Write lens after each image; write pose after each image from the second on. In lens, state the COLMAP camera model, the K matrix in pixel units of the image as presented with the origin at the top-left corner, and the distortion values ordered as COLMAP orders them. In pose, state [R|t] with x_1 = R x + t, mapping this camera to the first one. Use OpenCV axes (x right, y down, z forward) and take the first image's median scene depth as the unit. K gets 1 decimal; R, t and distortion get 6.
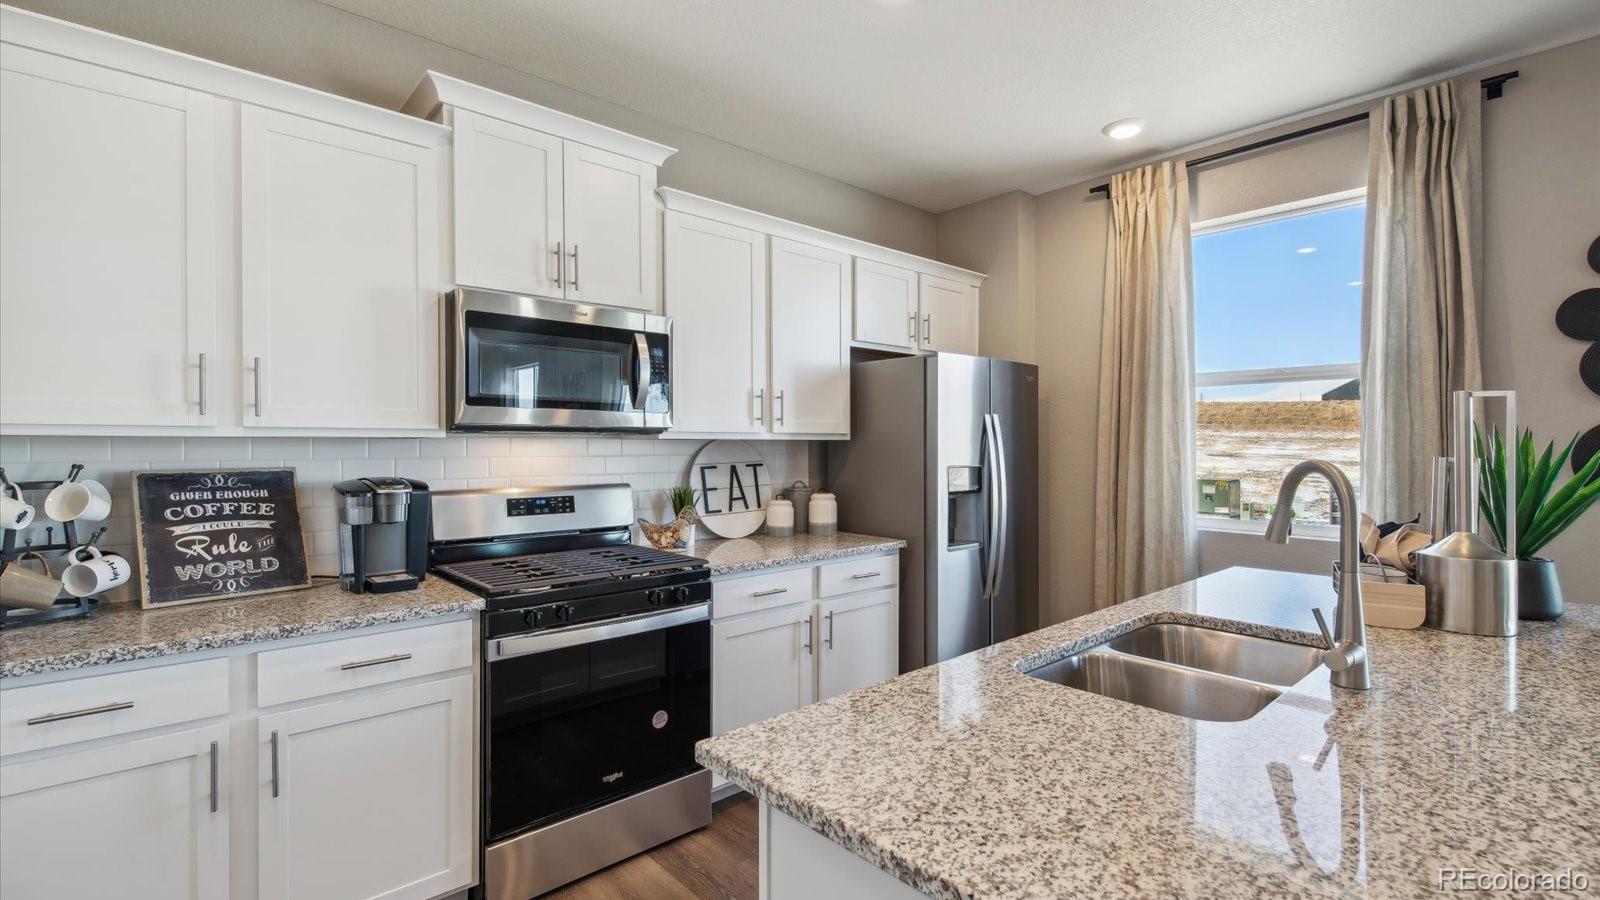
lens RADIAL K [[726.3, 0, 763.4], [0, 726.3, 449.3], [0, 0, 1]] dist [0.000800, -0.000824]
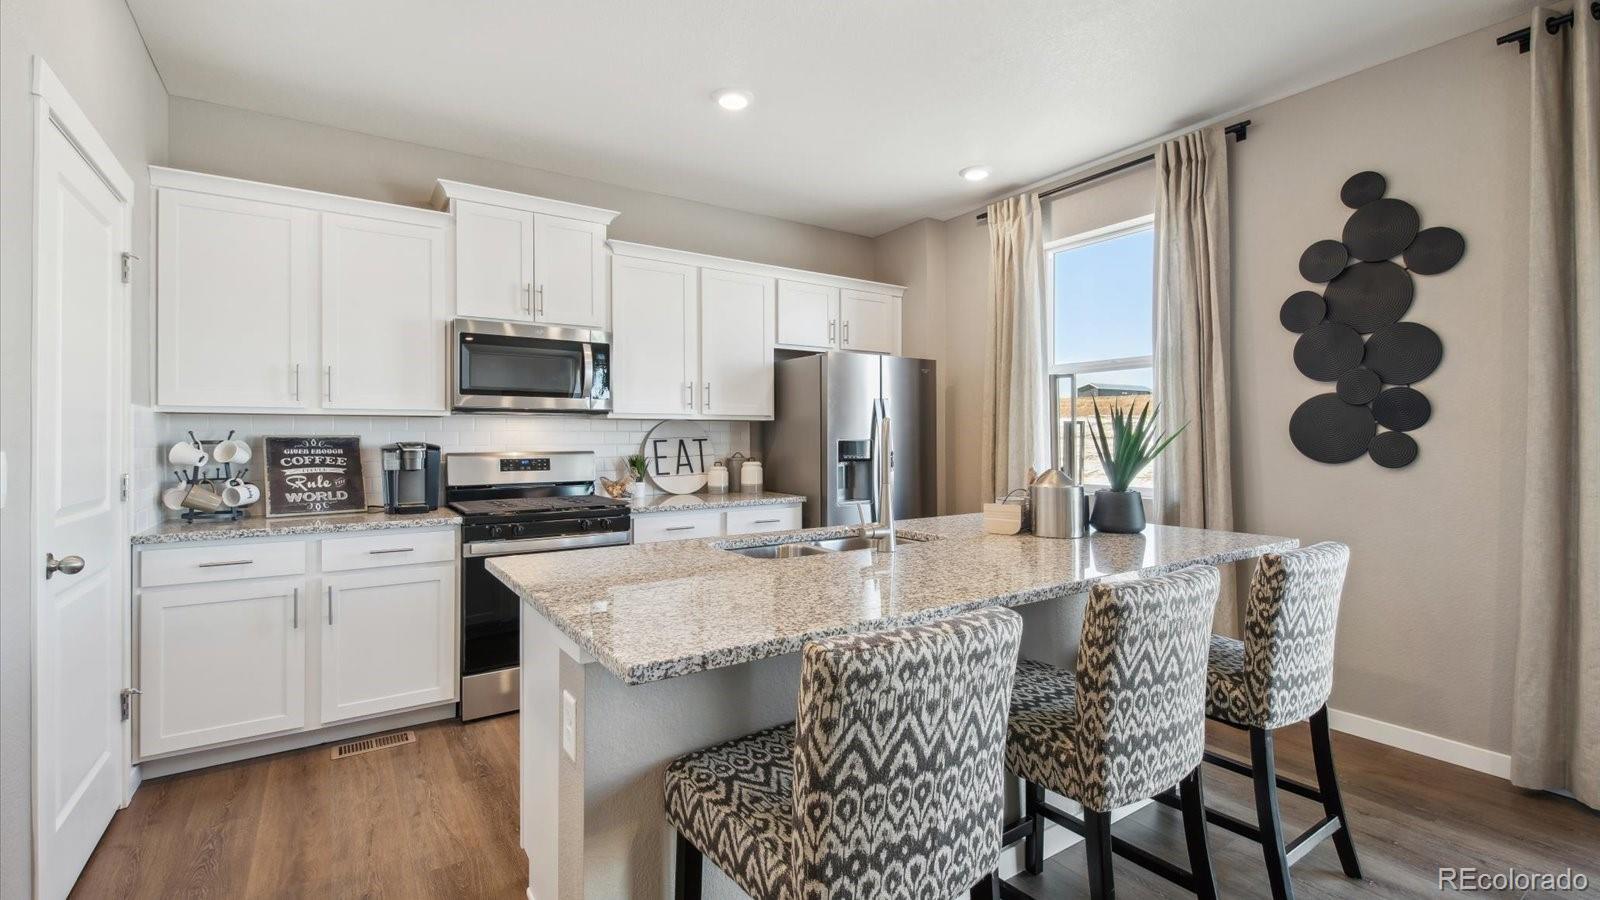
lens RADIAL K [[701.4, 0, 768.5], [0, 701.4, 435.9], [0, 0, 1]] dist [-0.001995, -0.000140]
pose [[0.989246, -0.003471, -0.146218, 0.391209], [0.001599, 0.999915, -0.012924, 0.041154], [0.146251, 0.012551, 0.989168, -0.318899]]
